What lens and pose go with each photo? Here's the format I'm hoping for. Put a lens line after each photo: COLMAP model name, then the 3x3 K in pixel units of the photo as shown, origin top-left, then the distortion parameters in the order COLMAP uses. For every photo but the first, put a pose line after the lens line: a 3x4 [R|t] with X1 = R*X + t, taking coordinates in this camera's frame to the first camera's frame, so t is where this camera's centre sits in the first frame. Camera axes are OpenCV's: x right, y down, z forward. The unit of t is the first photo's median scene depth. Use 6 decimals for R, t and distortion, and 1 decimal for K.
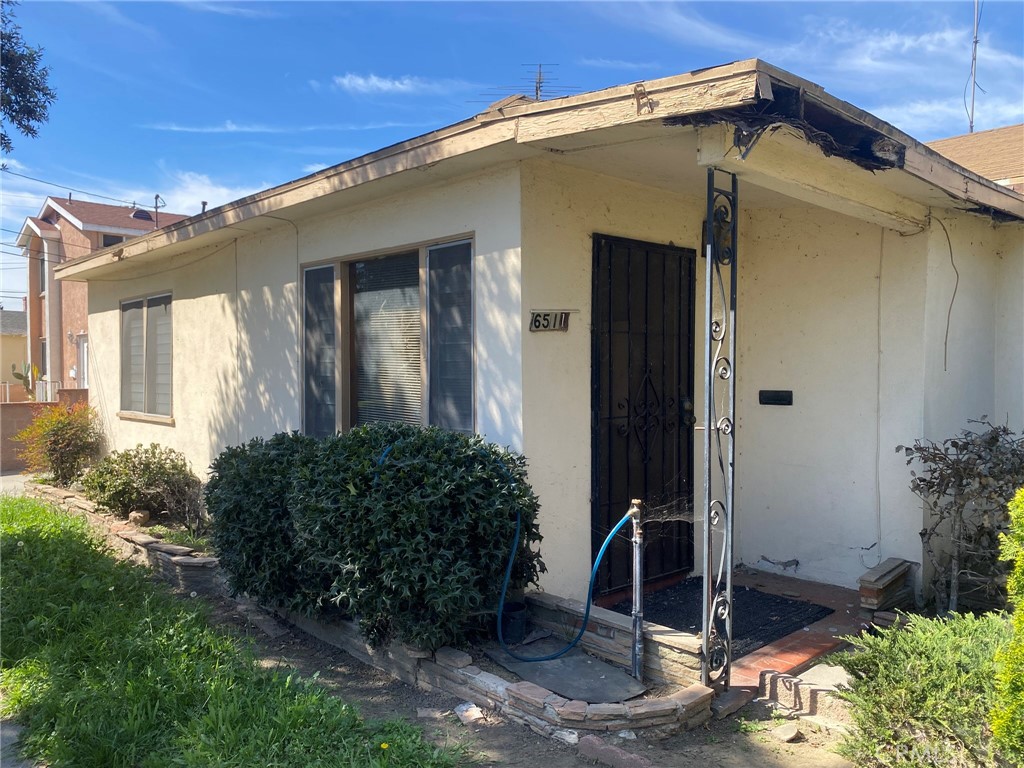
lens RADIAL K [[775.3, 0, 513.5], [0, 775.3, 390.5], [0, 0, 1]] dist [0.010902, -0.013838]
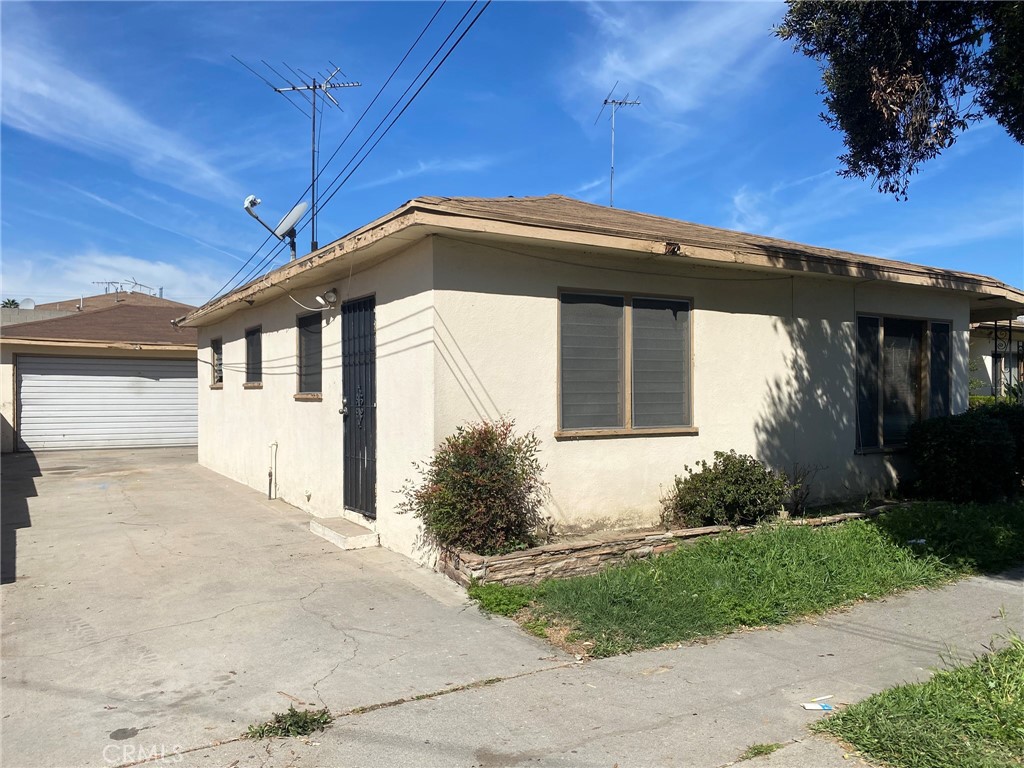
lens RADIAL K [[775.3, 0, 512.9], [0, 775.3, 379.9], [0, 0, 1]] dist [0.010902, -0.013838]
pose [[0.215895, 0.003745, 0.976409, -1.825992], [0.019758, 0.999771, -0.008203, -0.024694], [-0.976217, 0.021063, 0.215772, 1.263804]]
